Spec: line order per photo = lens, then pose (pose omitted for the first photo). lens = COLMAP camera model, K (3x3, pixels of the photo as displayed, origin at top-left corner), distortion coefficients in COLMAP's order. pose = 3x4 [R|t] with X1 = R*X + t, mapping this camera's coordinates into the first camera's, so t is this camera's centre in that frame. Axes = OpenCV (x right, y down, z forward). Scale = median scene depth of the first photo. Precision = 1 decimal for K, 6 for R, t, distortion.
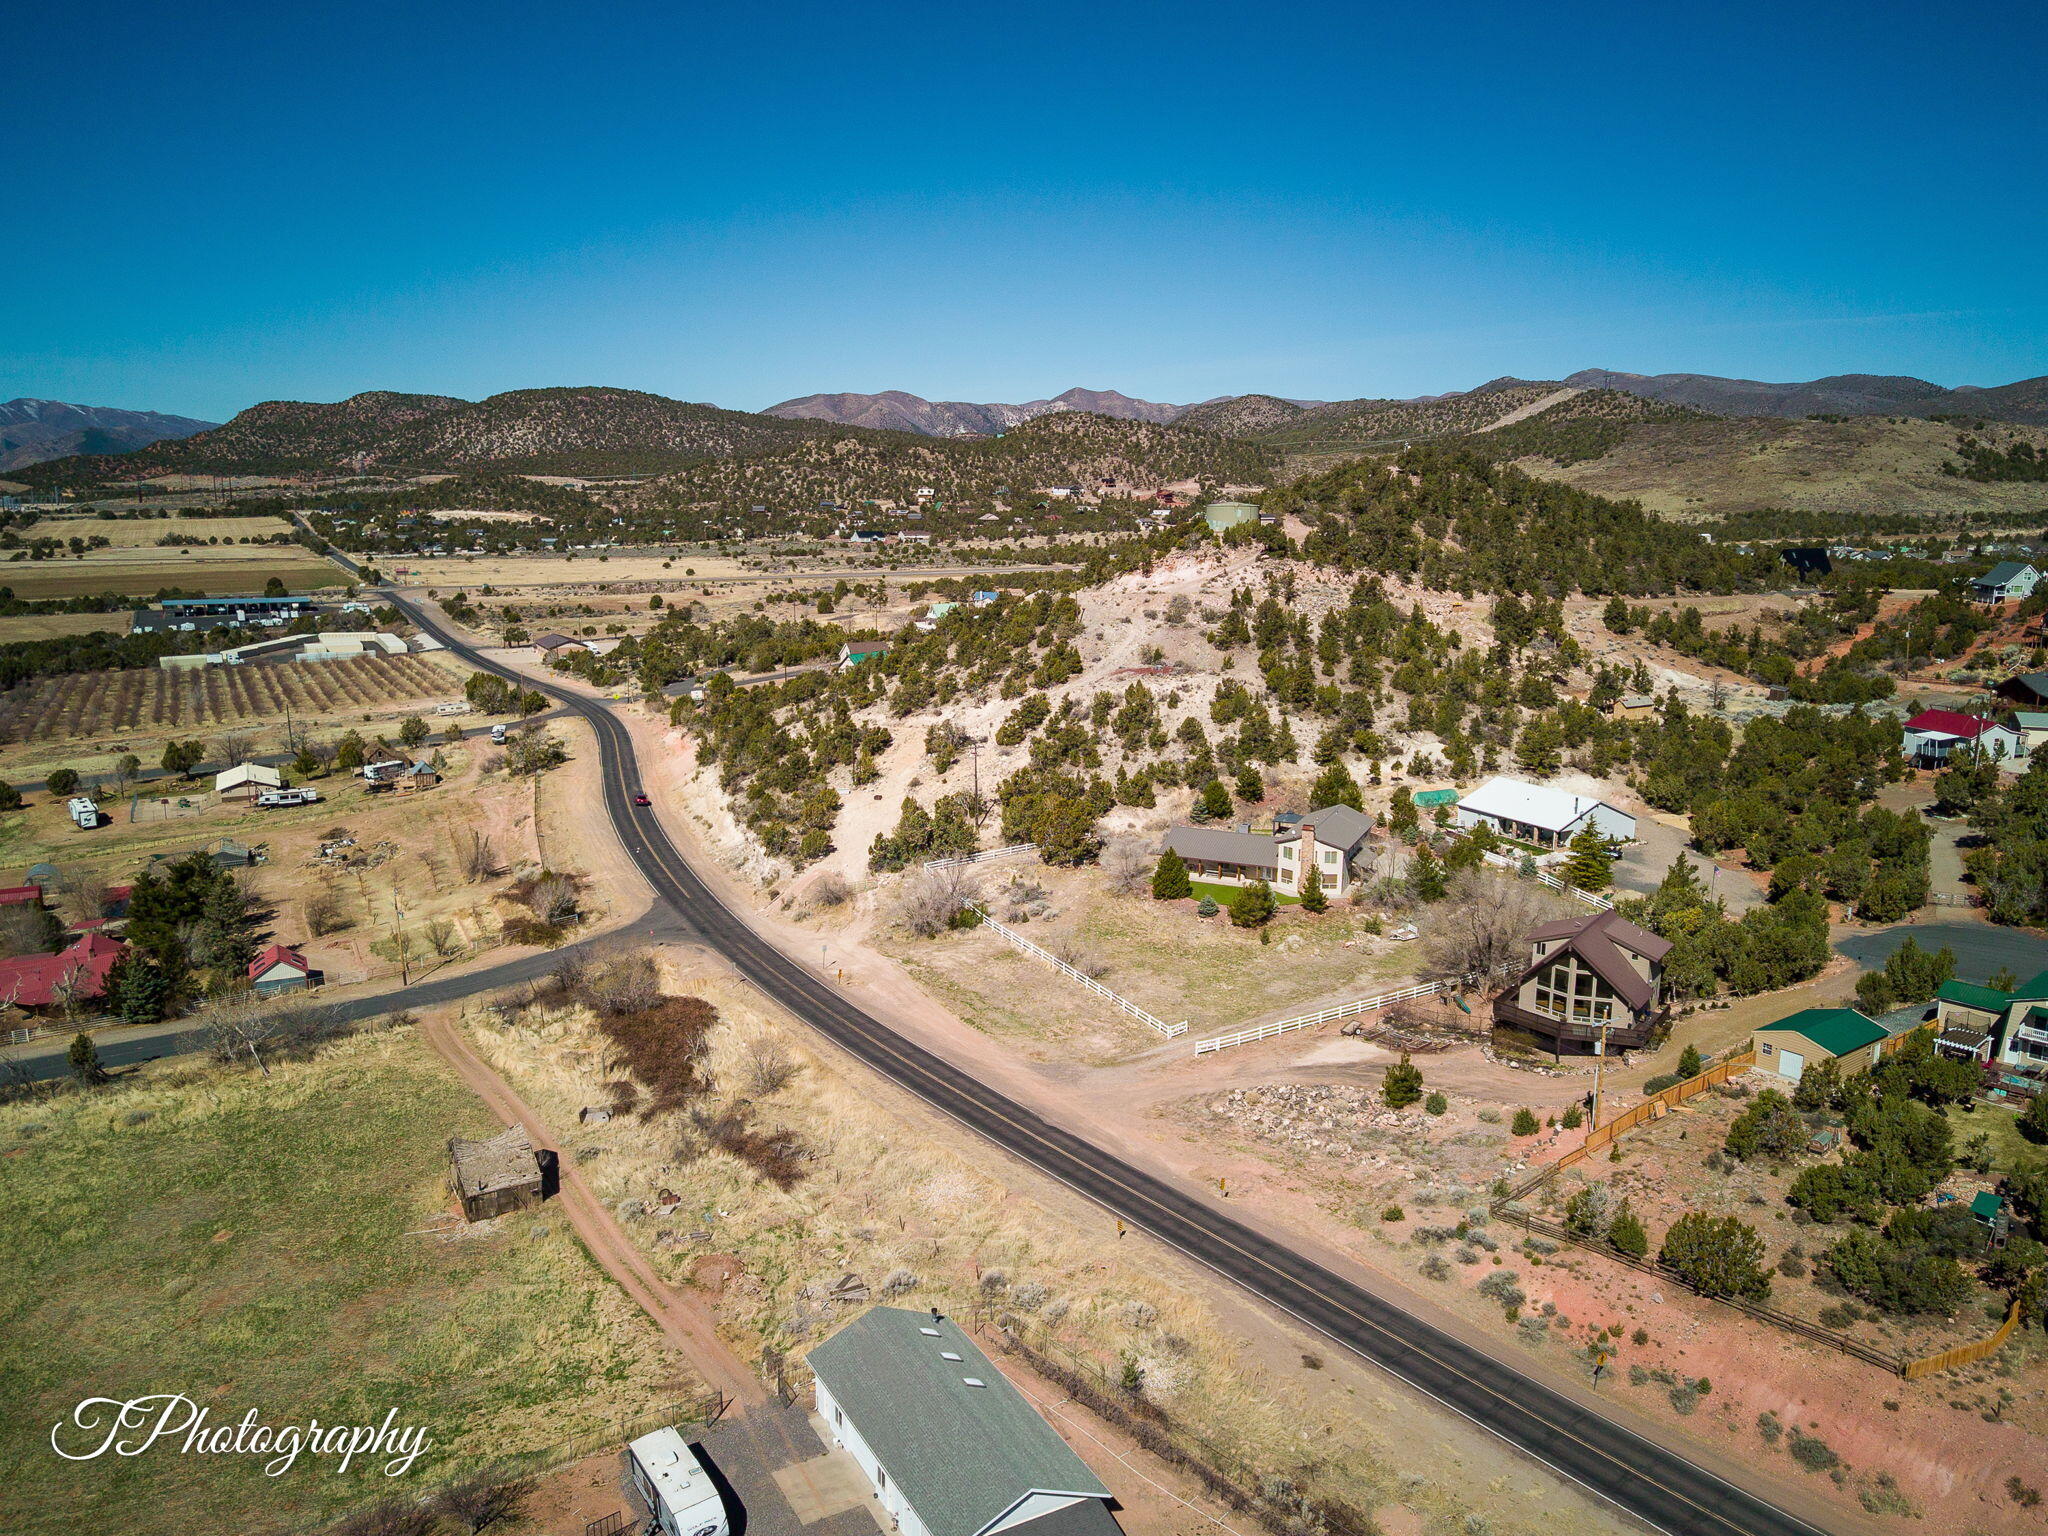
lens RADIAL K [[1548.8, 0, 1030.7], [0, 1548.8, 779.2], [0, 0, 1]] dist [0.029194, -0.011161]
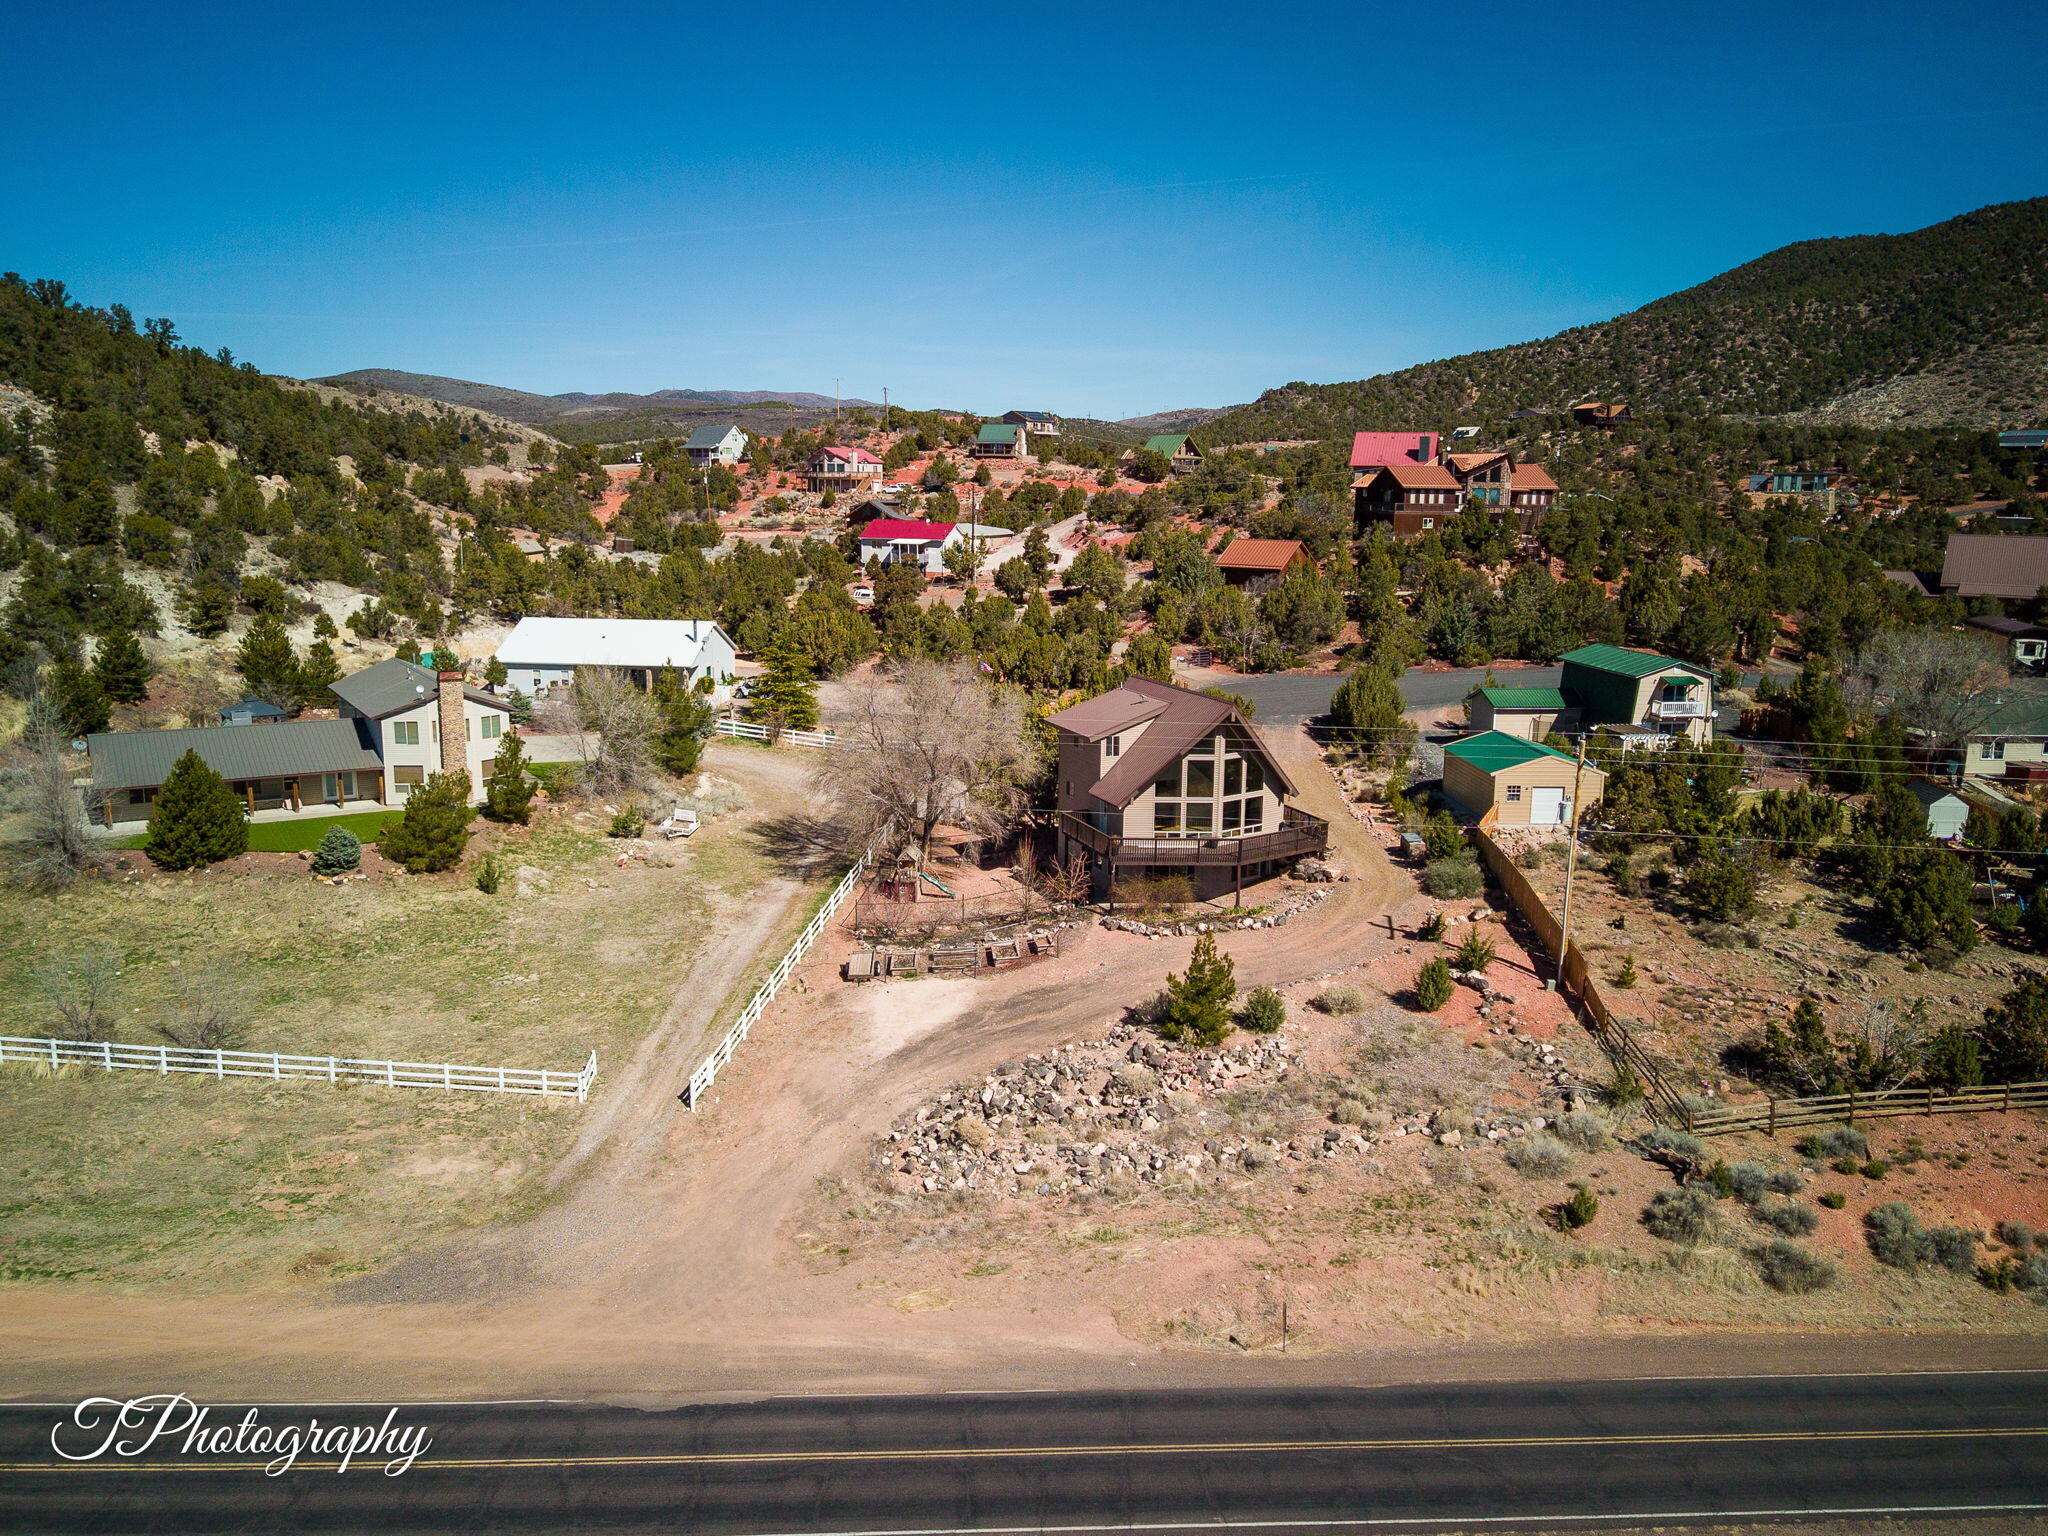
lens RADIAL K [[1548.8, 0, 1037.8], [0, 1548.8, 746.0], [0, 0, 1]] dist [0.029194, -0.011161]
pose [[0.559410, -0.138100, 0.817306, -0.127818], [0.153129, 0.986269, 0.061839, 0.046133], [-0.814624, 0.090560, 0.572876, 0.467439]]
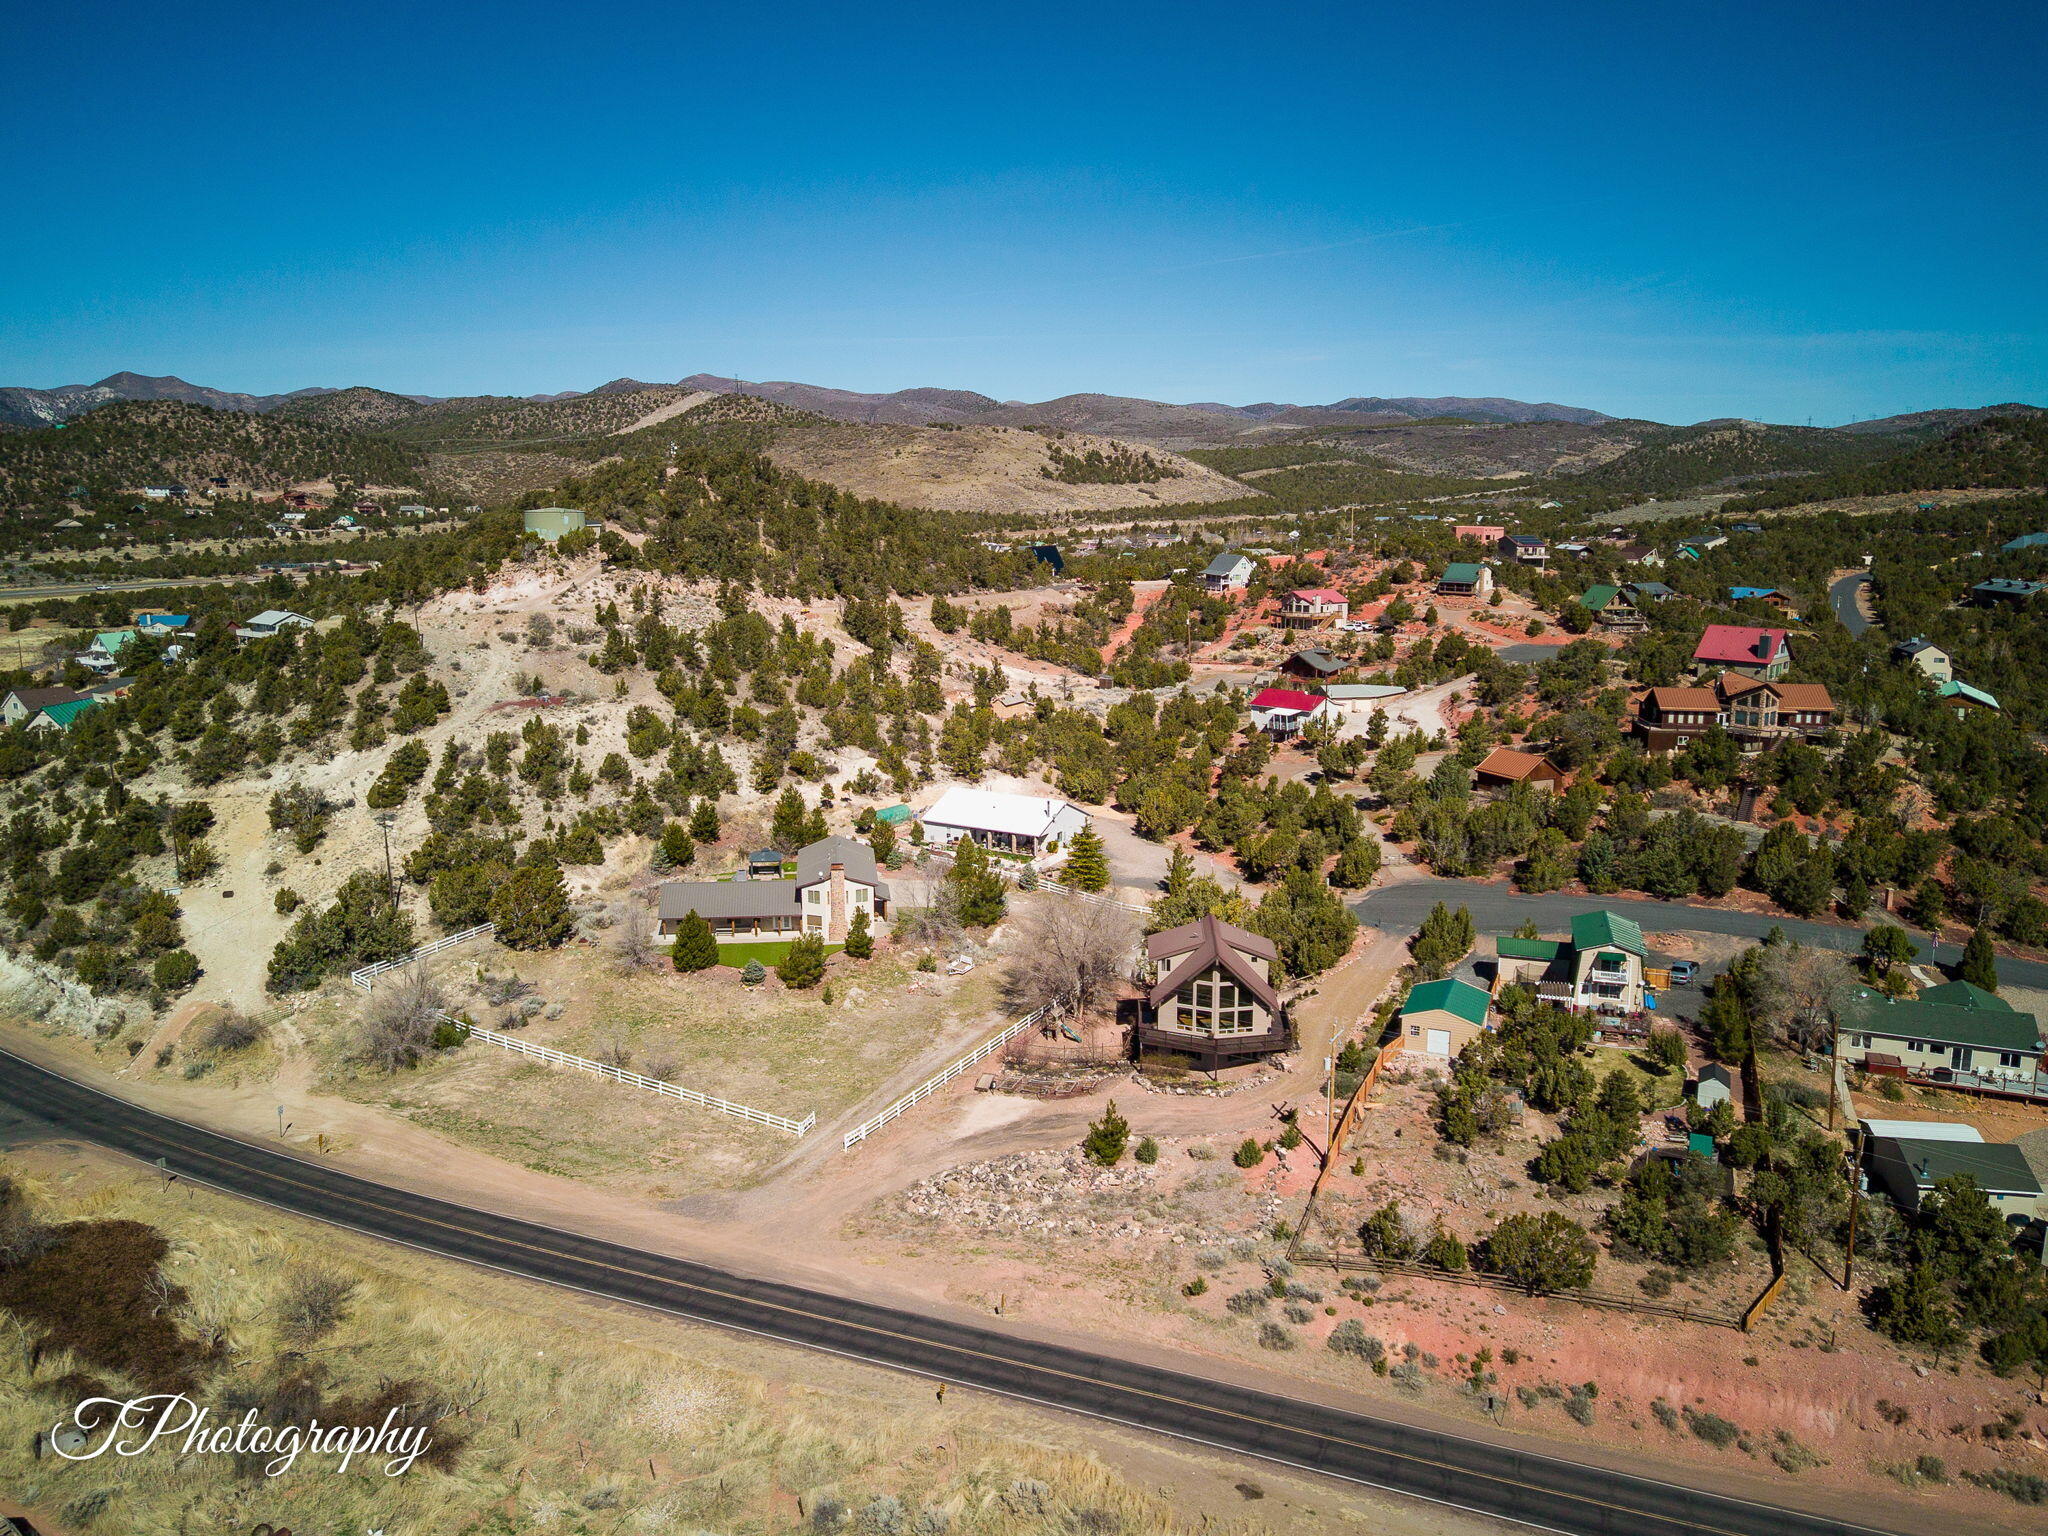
lens RADIAL K [[1548.8, 0, 1017.7], [0, 1548.8, 788.0], [0, 0, 1]] dist [0.029194, -0.011161]
pose [[0.859971, -0.100939, 0.500260, -0.157720], [0.098316, 0.994651, 0.031683, -0.029031], [-0.500782, 0.021938, 0.865295, 0.139408]]
